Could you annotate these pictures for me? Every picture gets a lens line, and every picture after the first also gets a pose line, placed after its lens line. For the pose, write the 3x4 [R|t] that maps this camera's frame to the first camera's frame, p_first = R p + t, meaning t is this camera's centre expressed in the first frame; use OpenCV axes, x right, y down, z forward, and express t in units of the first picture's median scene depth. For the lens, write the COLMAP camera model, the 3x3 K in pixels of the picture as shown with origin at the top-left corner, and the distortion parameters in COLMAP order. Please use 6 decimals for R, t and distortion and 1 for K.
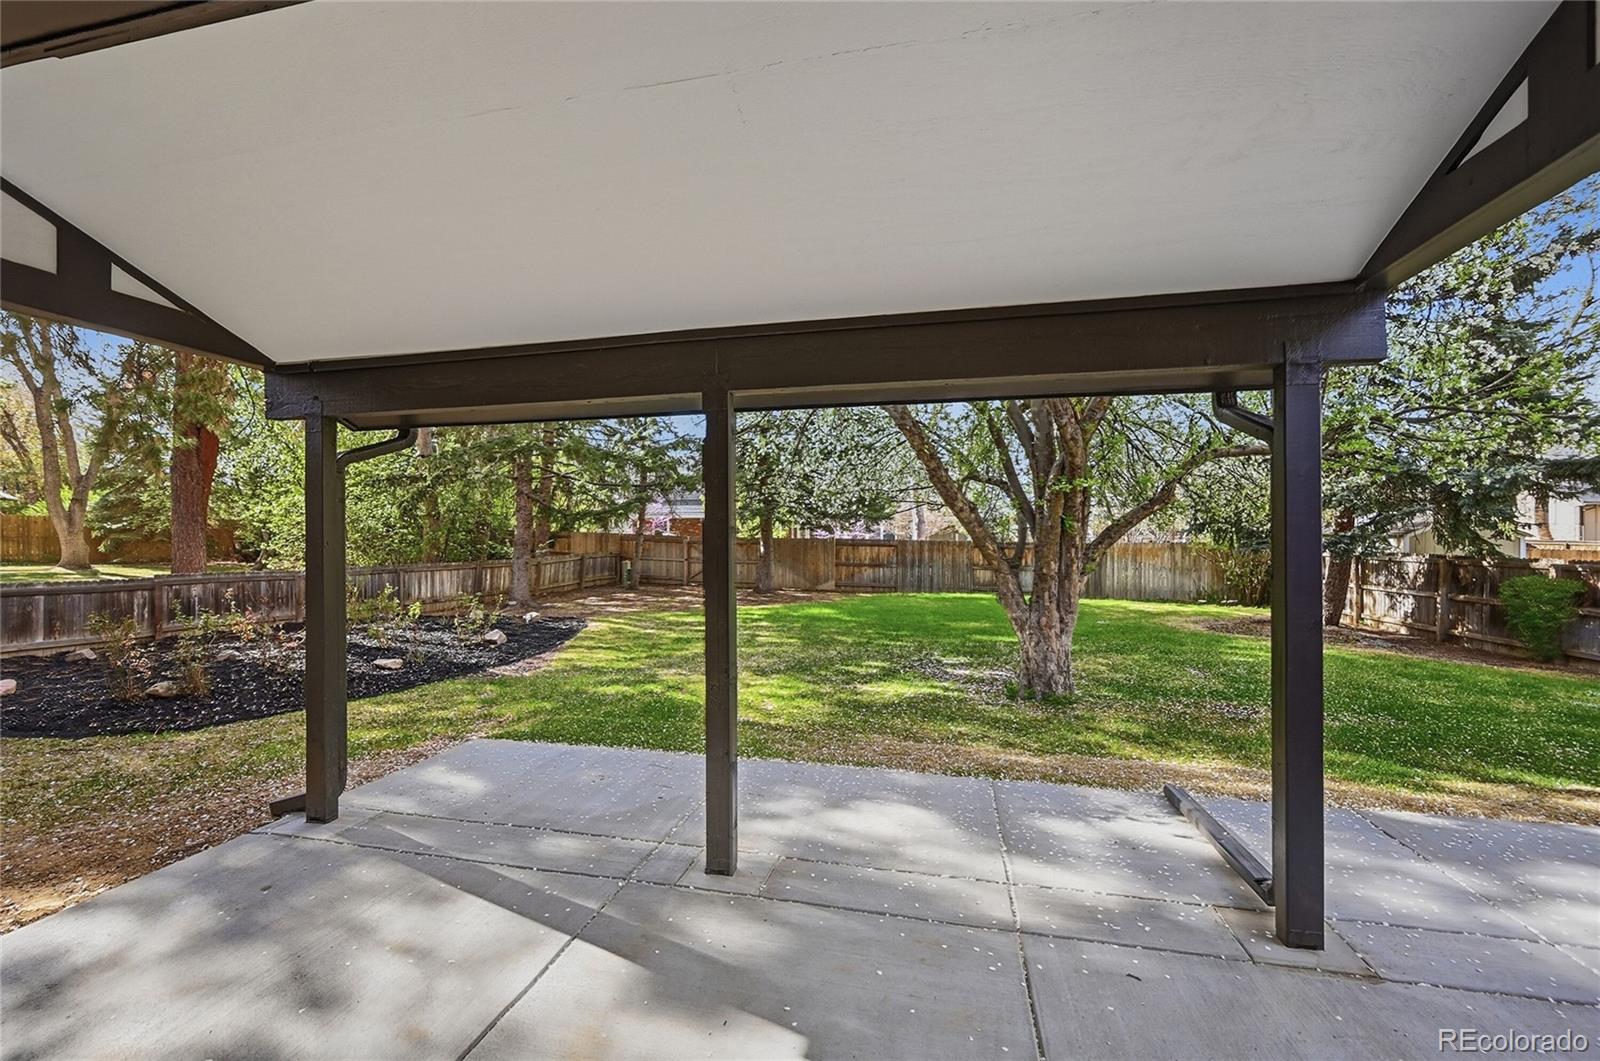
lens RADIAL K [[639.7, 0, 798.0], [0, 639.7, 528.2], [0, 0, 1]] dist [-0.001173, -0.000470]
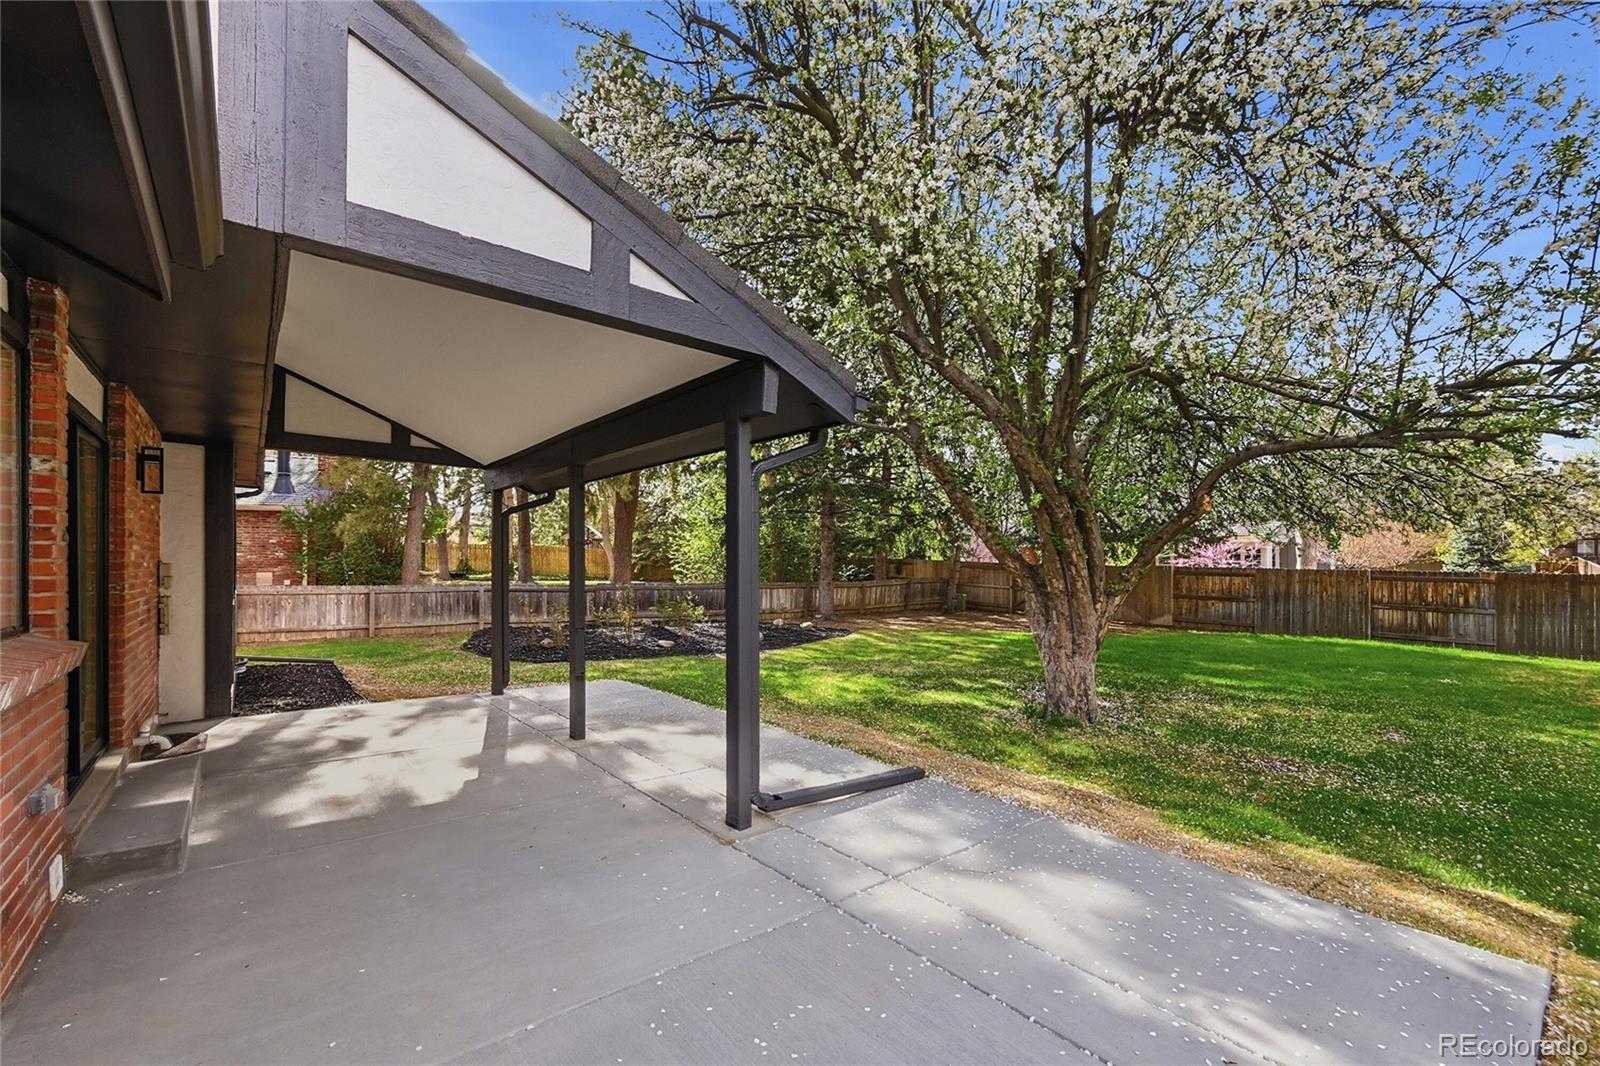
lens RADIAL K [[639.7, 0, 785.8], [0, 639.7, 565.5], [0, 0, 1]] dist [-0.001173, -0.000470]
pose [[0.797712, 0.005057, -0.603017, 0.647933], [0.001555, 0.999944, 0.010442, 0.020561], [0.603037, -0.009268, 0.797660, -0.021821]]
